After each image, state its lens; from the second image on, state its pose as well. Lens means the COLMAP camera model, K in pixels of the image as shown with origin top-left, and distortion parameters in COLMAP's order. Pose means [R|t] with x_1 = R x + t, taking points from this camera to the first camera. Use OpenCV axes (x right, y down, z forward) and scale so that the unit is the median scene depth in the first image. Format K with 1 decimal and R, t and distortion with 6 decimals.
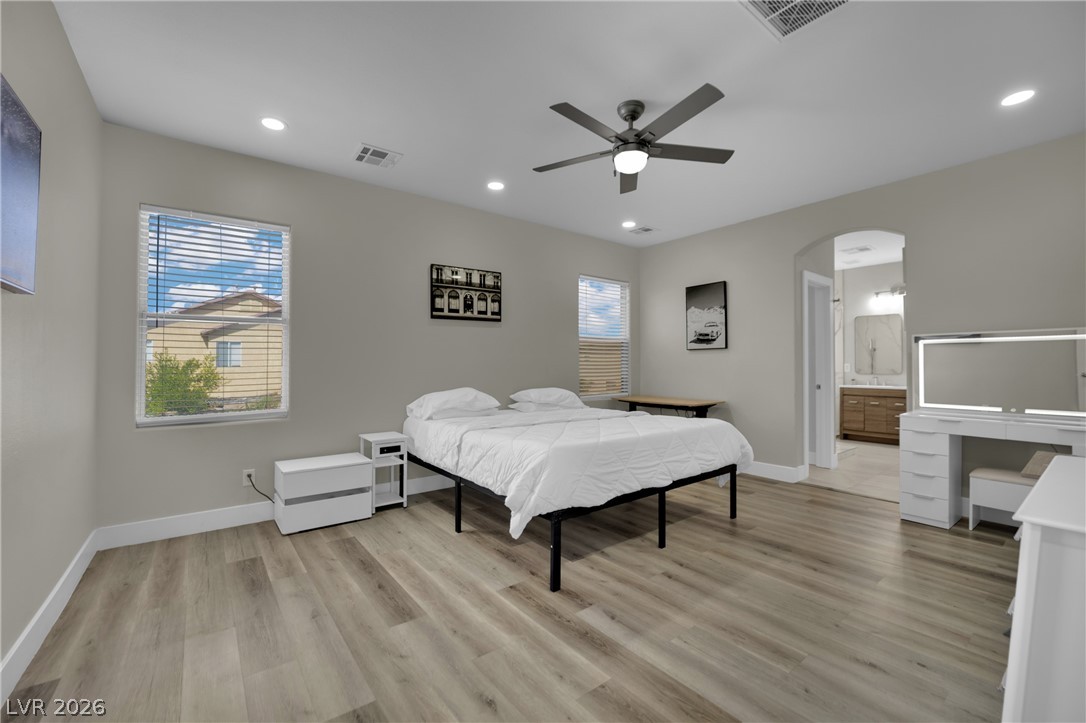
lens RADIAL K [[448.2, 0, 546.8], [0, 448.2, 365.4], [0, 0, 1]] dist [-0.022803, 0.000970]
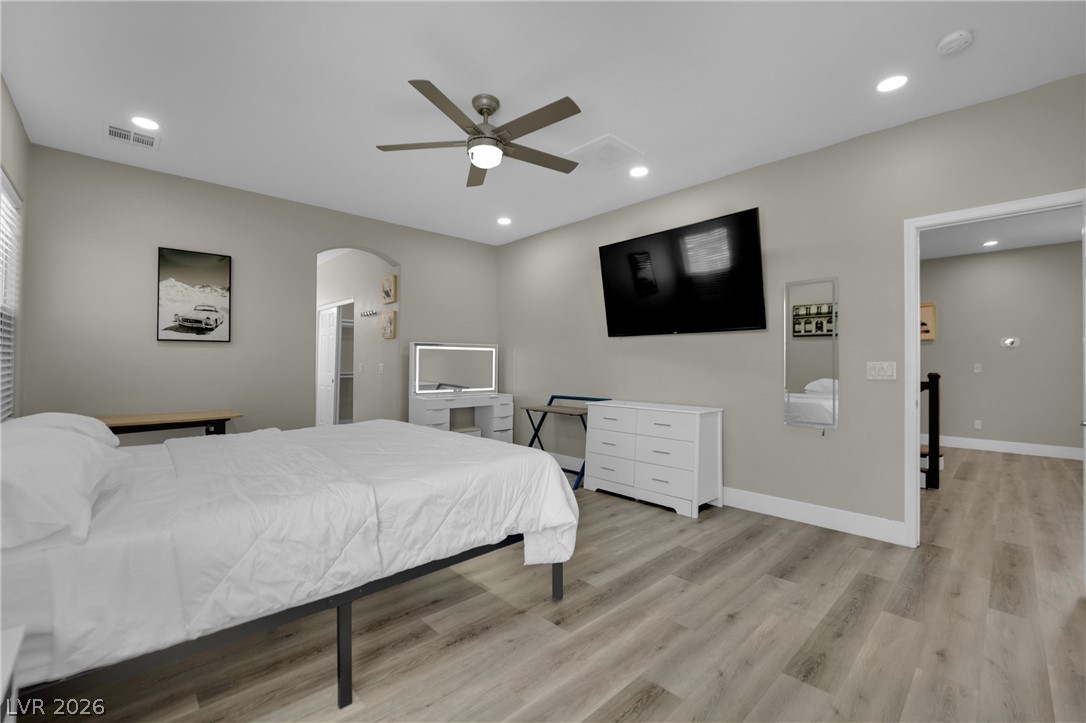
lens RADIAL K [[448.2, 0, 549.1], [0, 448.2, 362.6], [0, 0, 1]] dist [-0.022803, 0.000970]
pose [[-0.090662, 0.002812, 0.995878, -0.512101], [-0.003910, 0.999987, -0.003180, -0.000741], [-0.995874, -0.004182, -0.090650, 0.602864]]
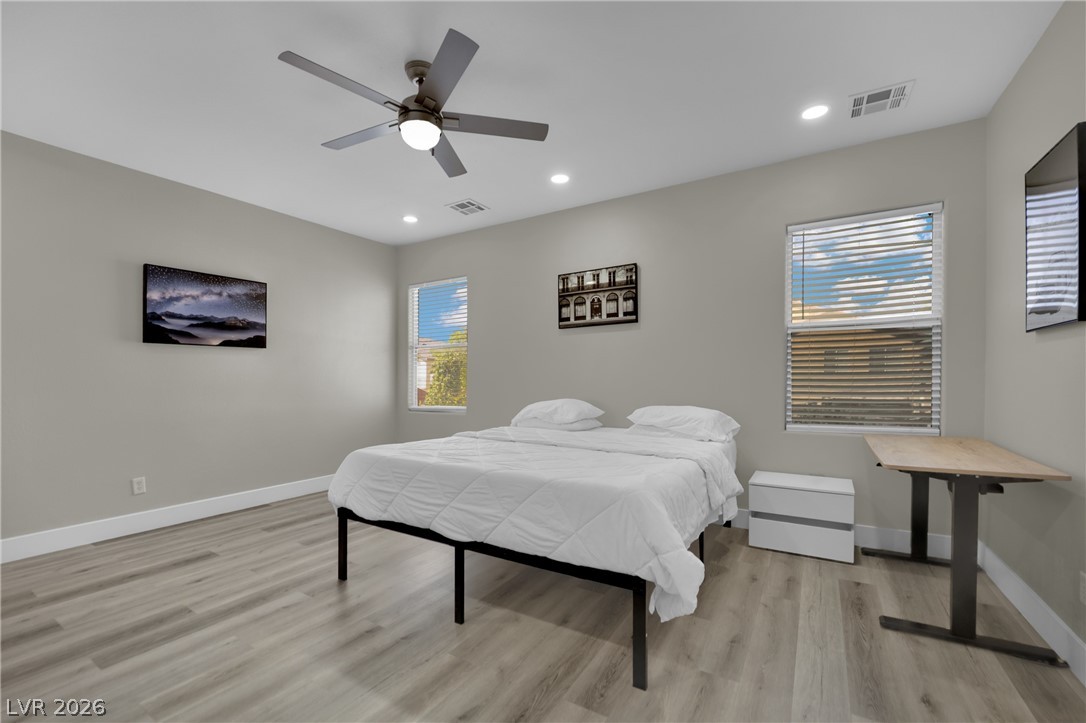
lens RADIAL K [[481.6, 0, 543.9], [0, 481.6, 362.6], [0, 0, 1]] dist [0.010048, -0.000357]
pose [[0.316335, -0.019956, -0.948438, 0.730634], [0.003707, 0.999797, -0.019800, -0.006655], [0.948640, 0.002748, 0.316345, 0.594824]]
